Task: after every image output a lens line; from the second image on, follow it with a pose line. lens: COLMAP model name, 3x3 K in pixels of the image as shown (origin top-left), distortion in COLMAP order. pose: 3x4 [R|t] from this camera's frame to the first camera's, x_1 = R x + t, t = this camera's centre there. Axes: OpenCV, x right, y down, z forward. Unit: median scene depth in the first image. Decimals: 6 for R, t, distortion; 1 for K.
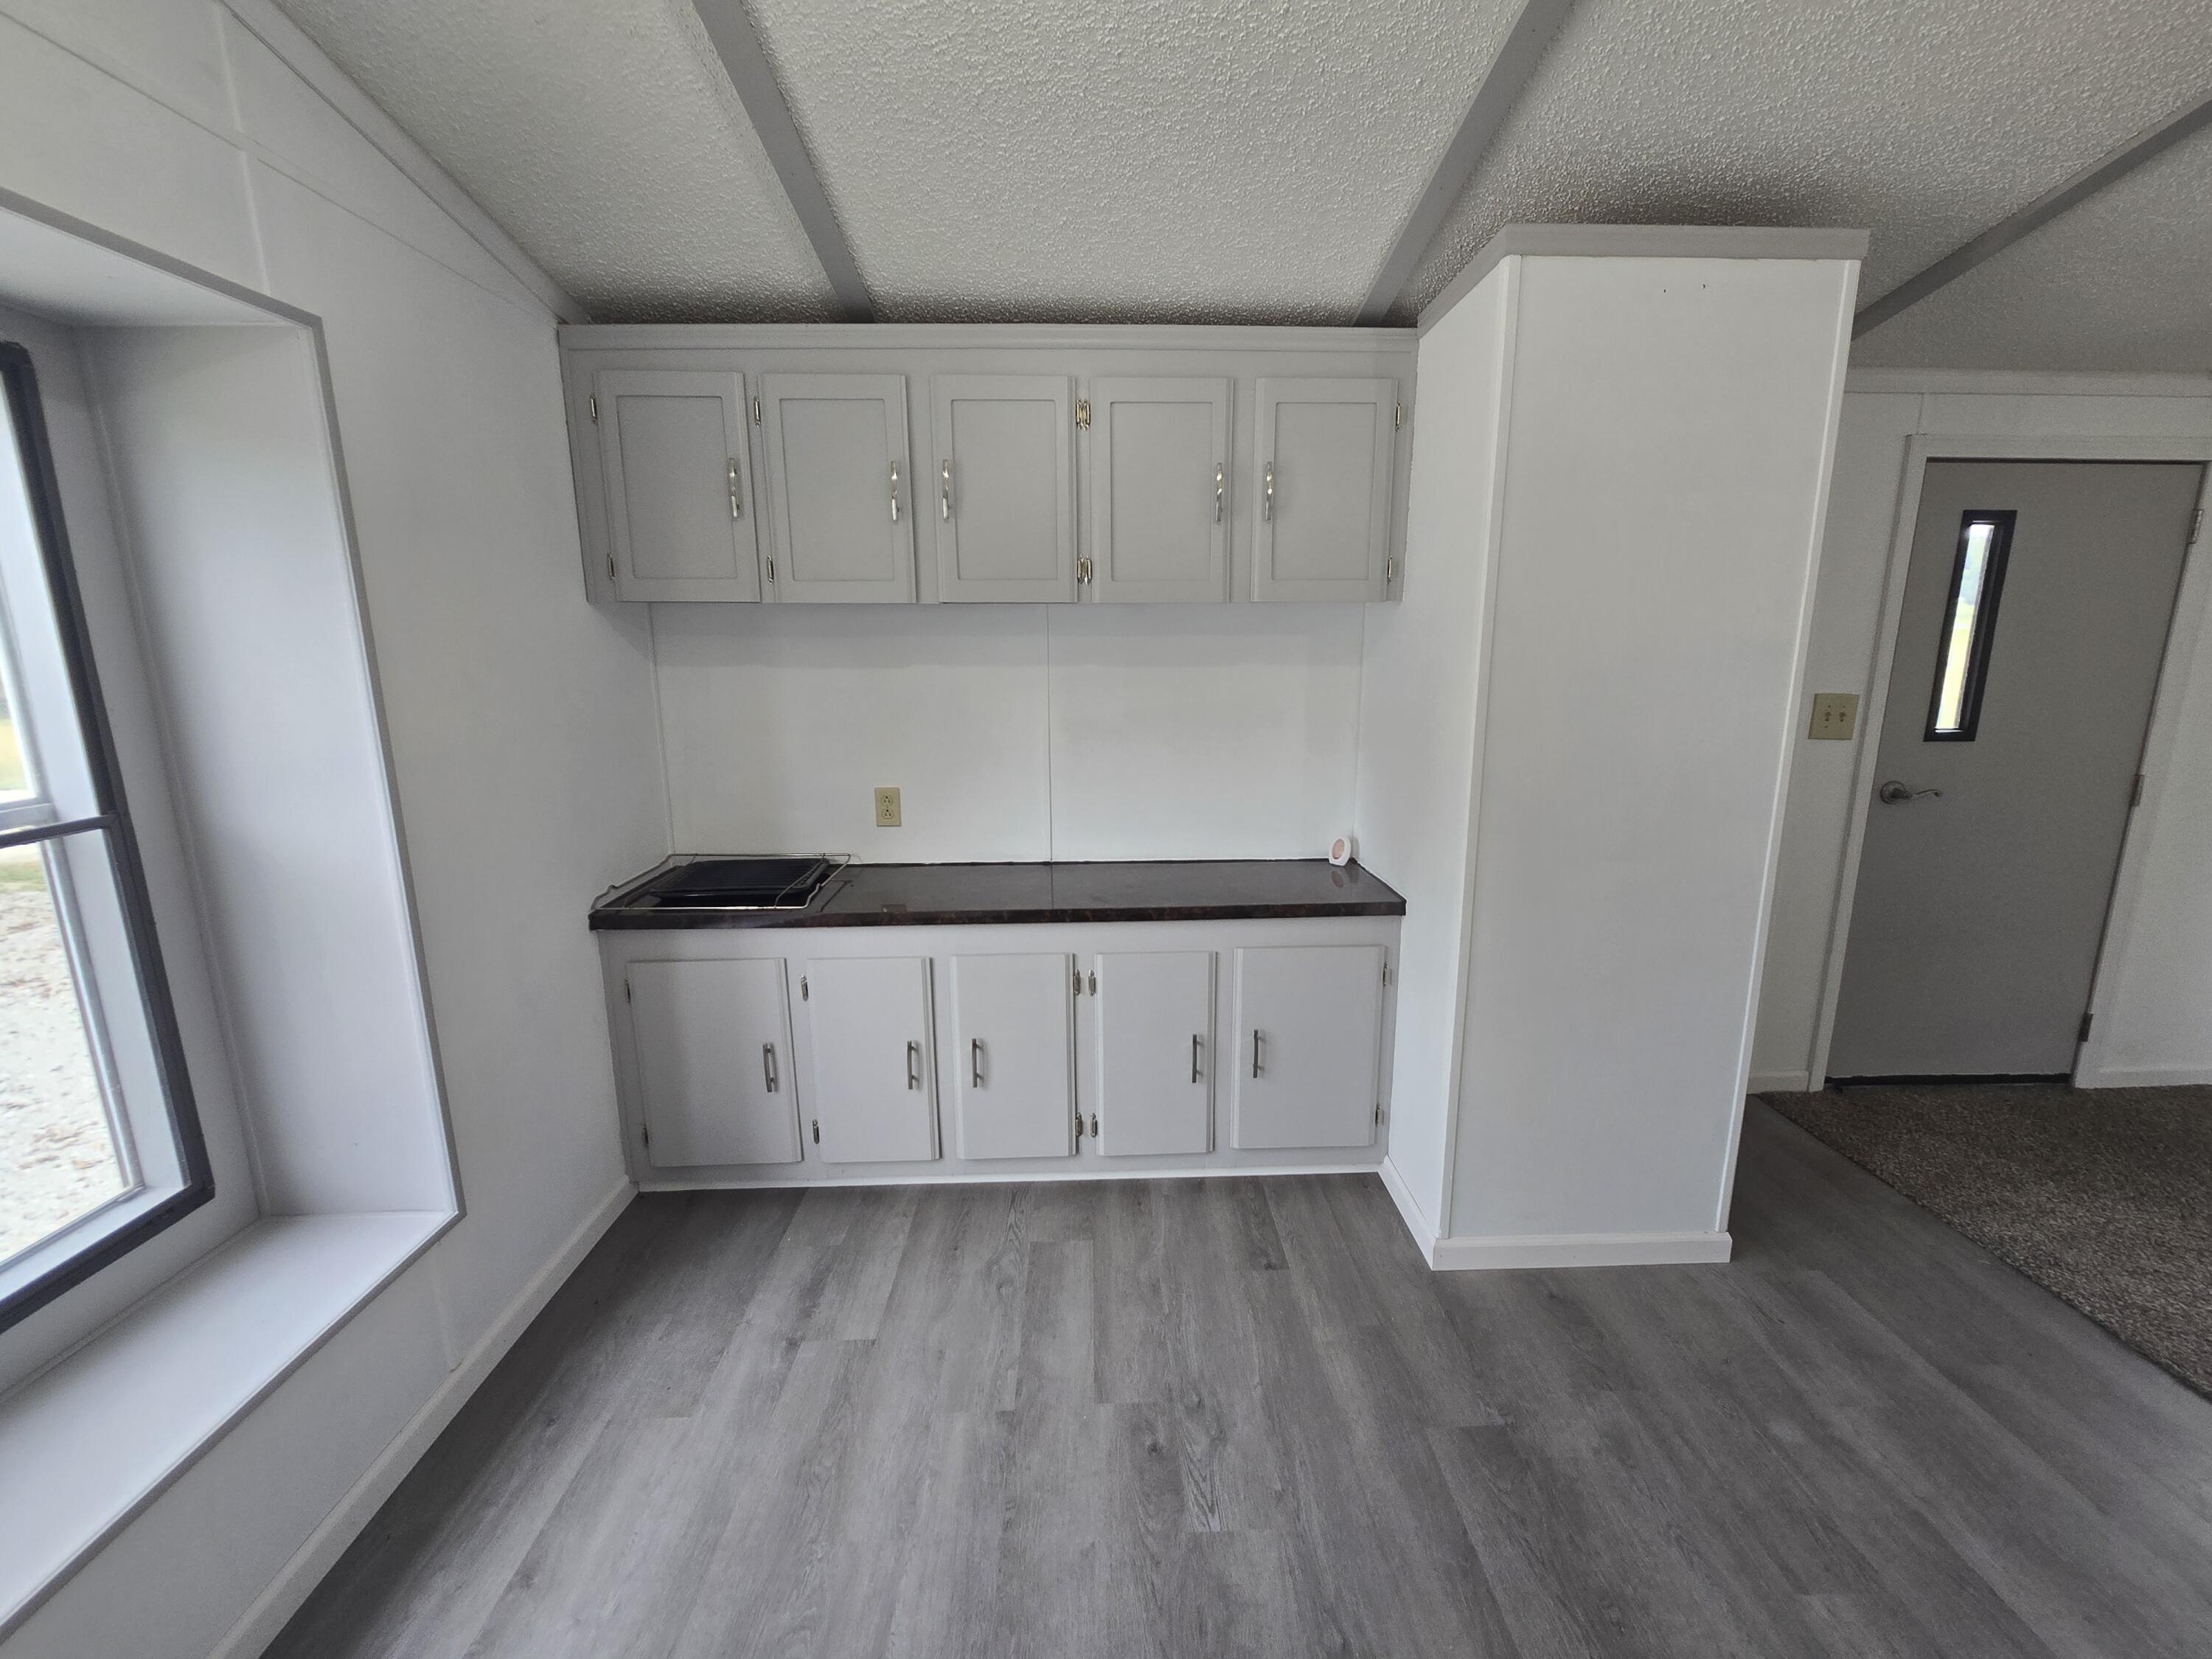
lens RADIAL K [[904.8, 0, 1117.6], [0, 904.8, 819.2], [0, 0, 1]] dist [-0.000226, 0.001035]
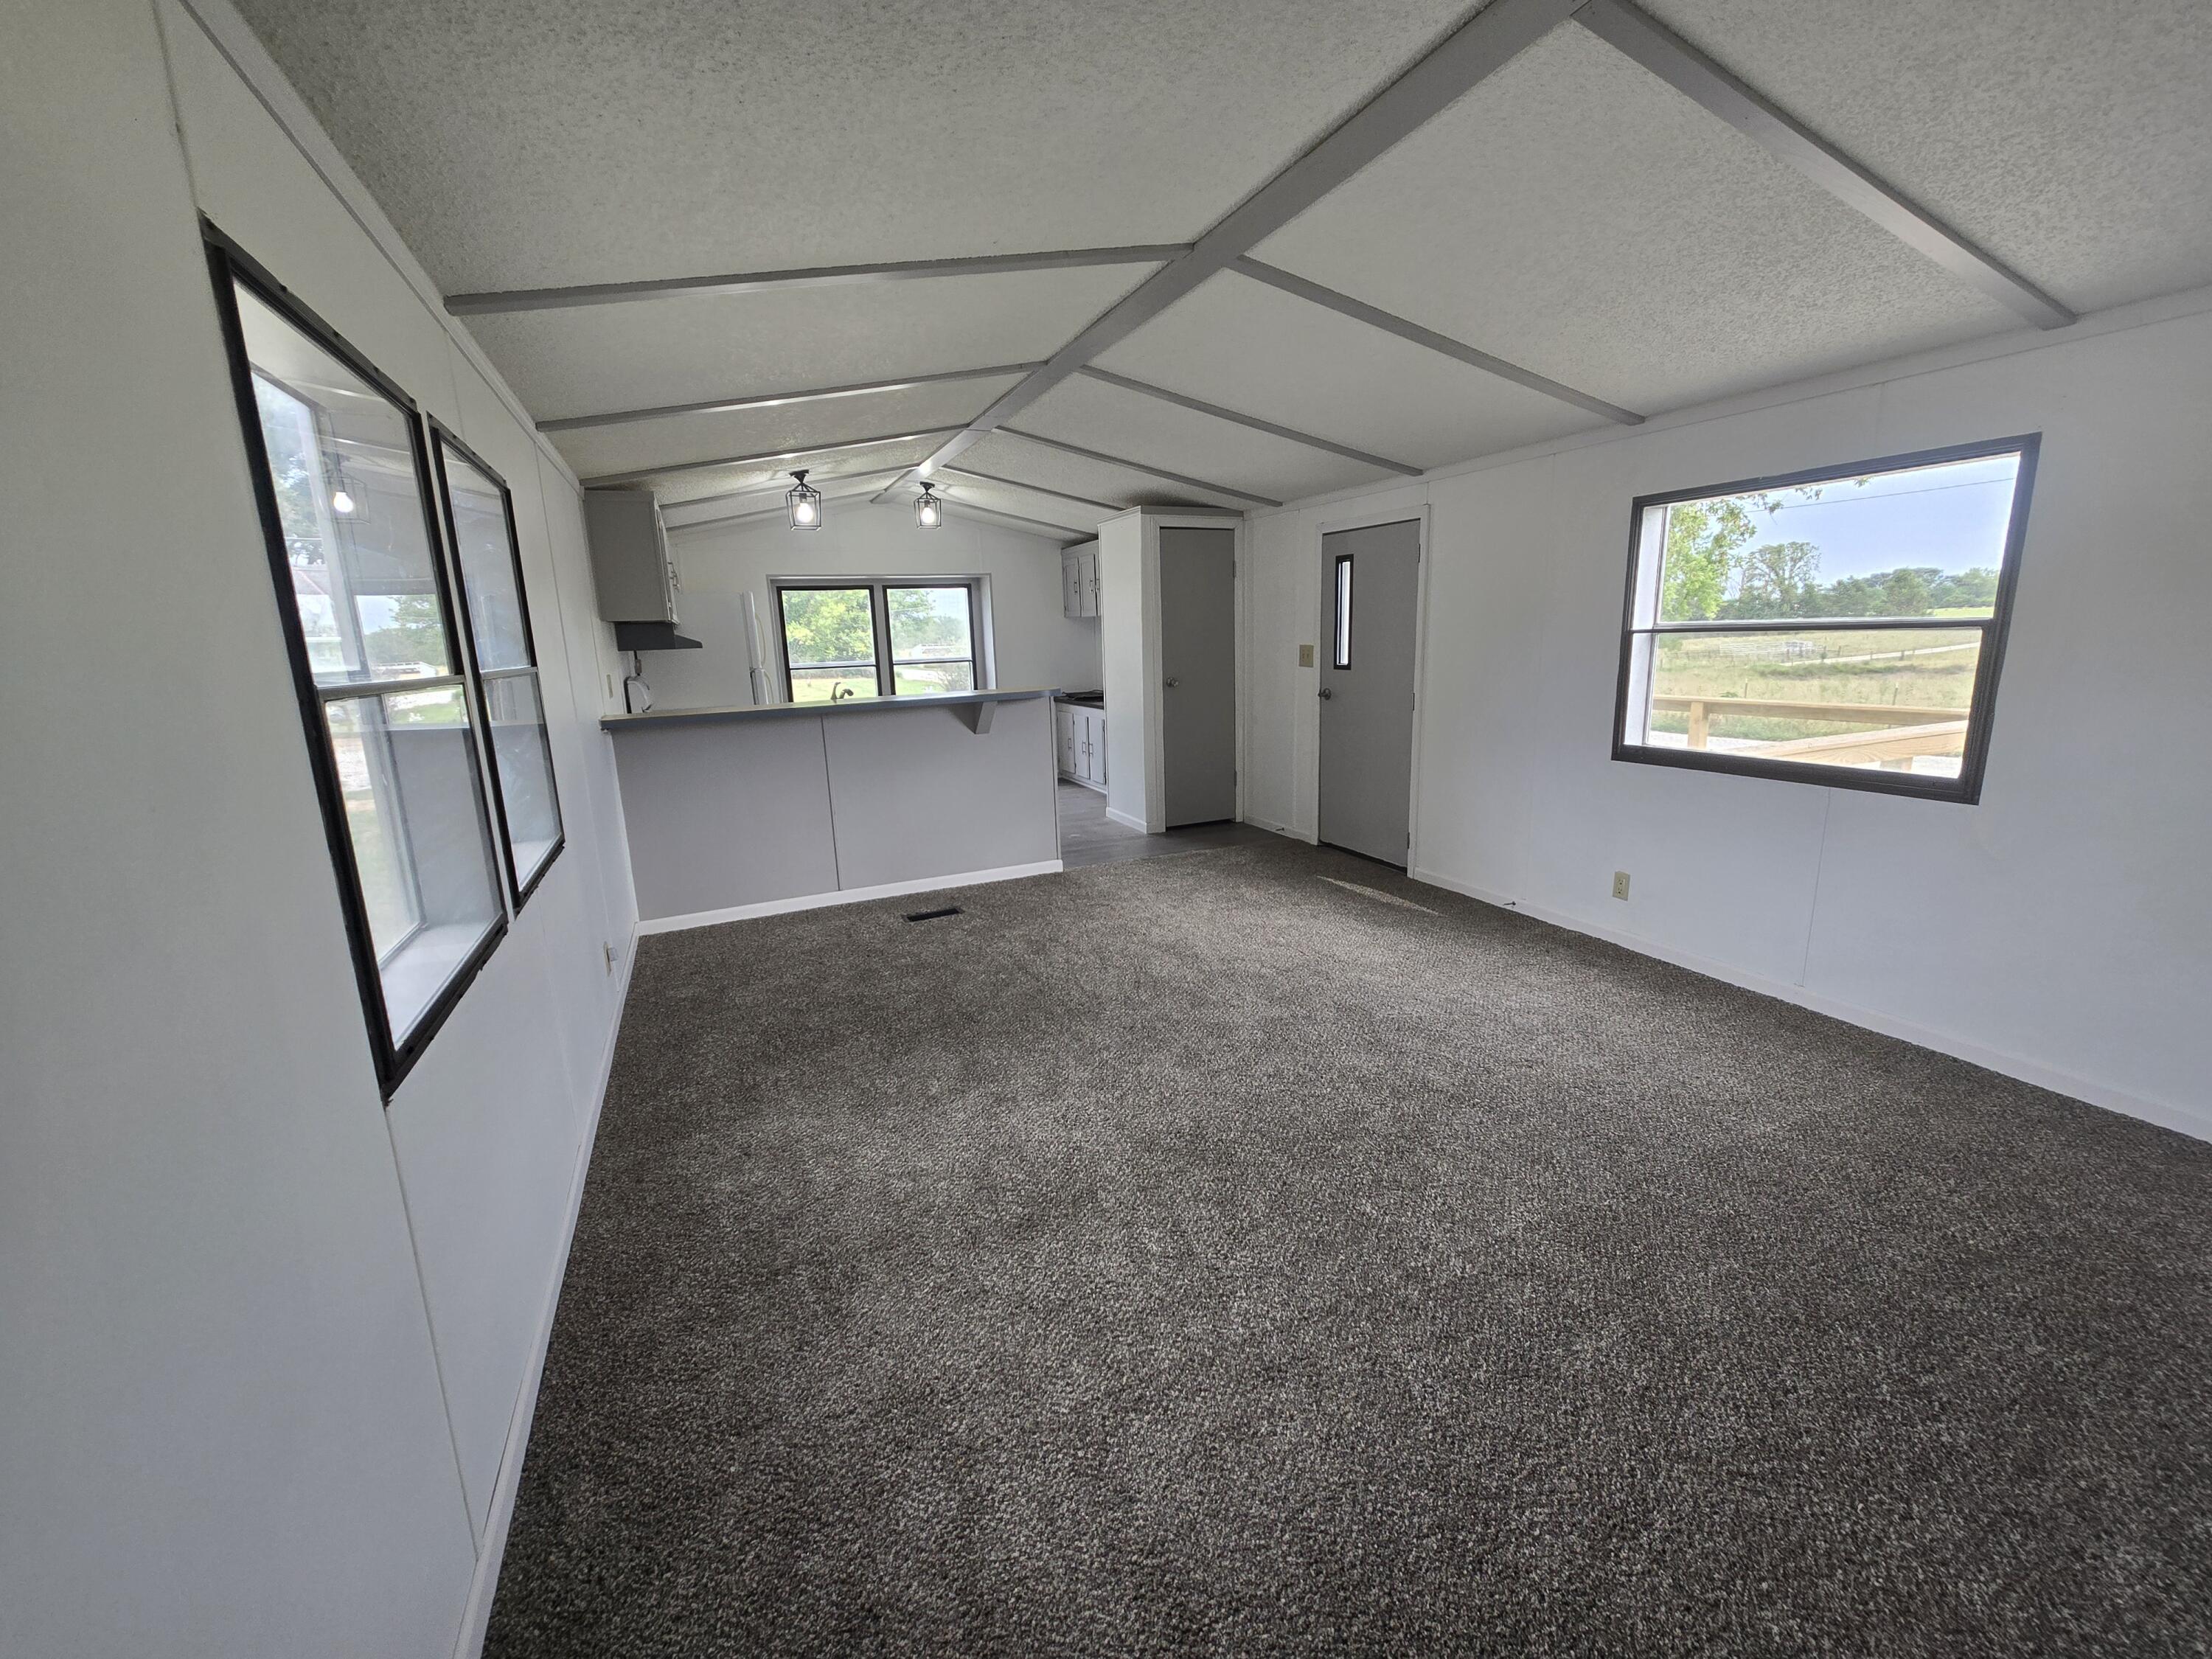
lens RADIAL K [[904.8, 0, 1119.7], [0, 904.8, 815.9], [0, 0, 1]] dist [-0.000226, 0.001035]
pose [[0.381538, 0.178385, -0.906977, 2.721293], [-0.151888, 0.979964, 0.128846, 0.049622], [0.911789, 0.088599, 0.400988, -0.232114]]
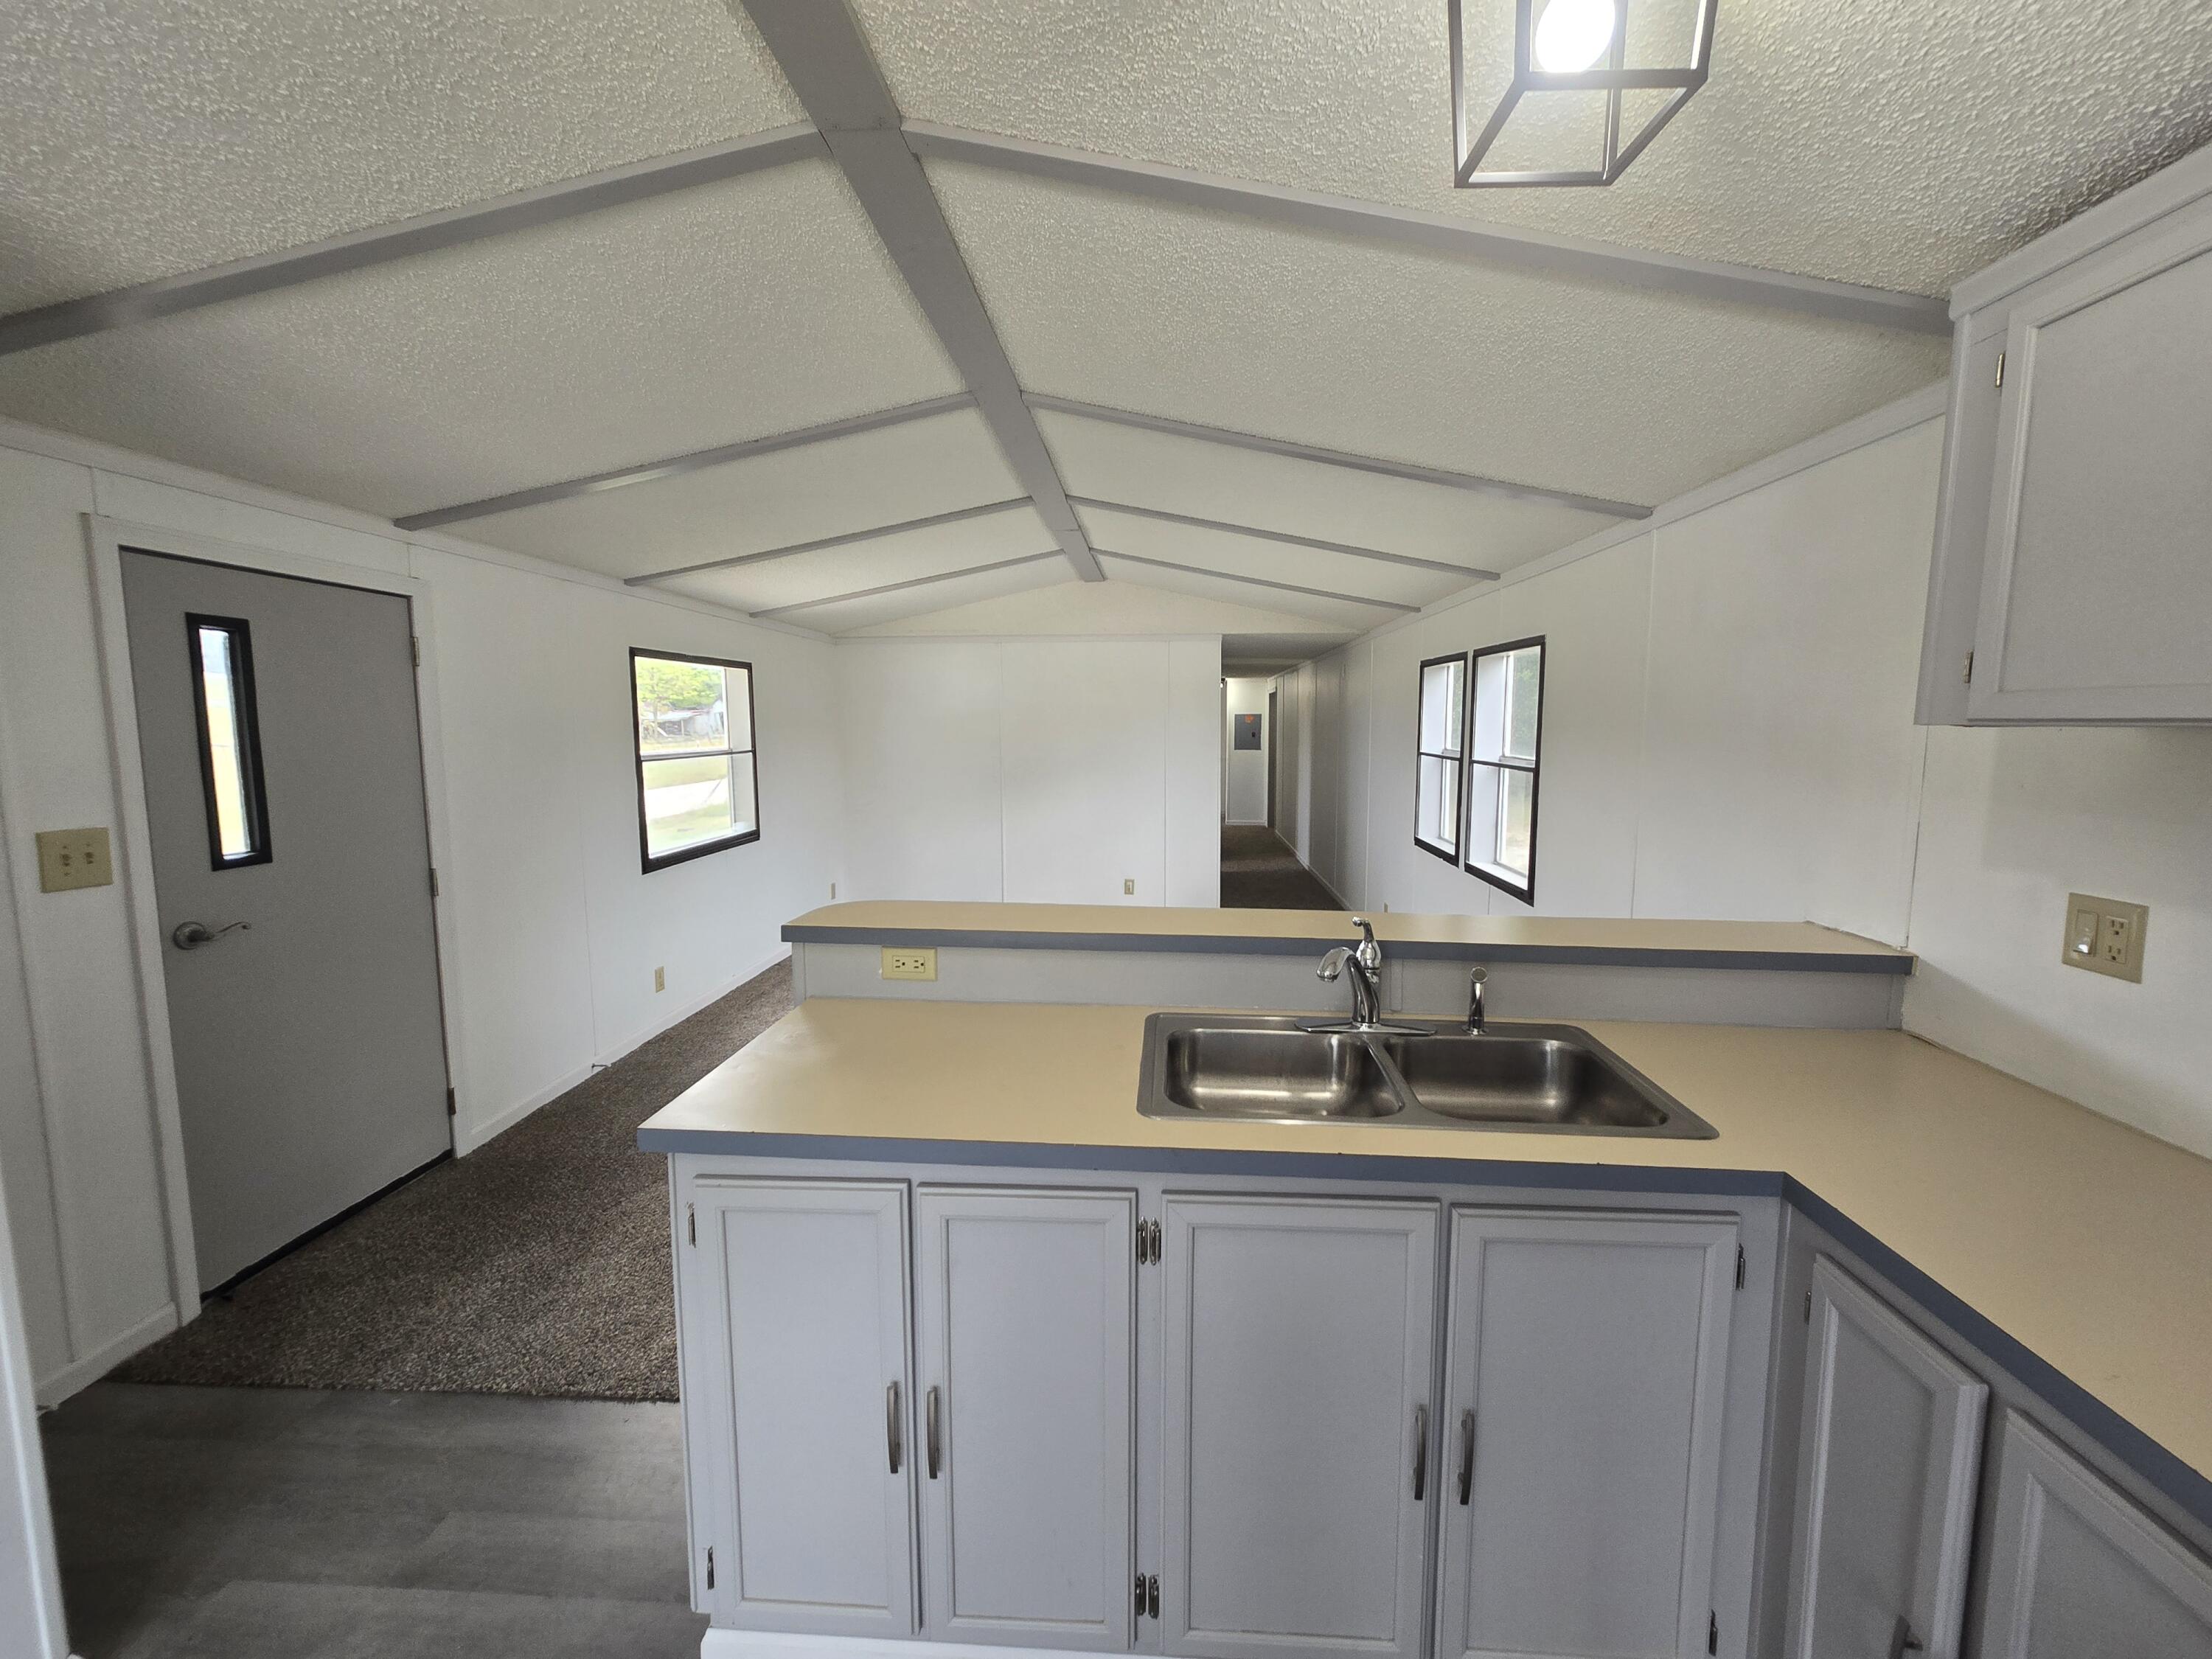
lens RADIAL K [[904.8, 0, 1120.5], [0, 904.8, 819.5], [0, 0, 1]] dist [-0.000226, 0.001035]
pose [[0.087576, -0.103753, 0.990740, 0.115809], [0.191803, 0.977708, 0.085433, -0.043633], [-0.977518, 0.182545, 0.105524, 0.048888]]
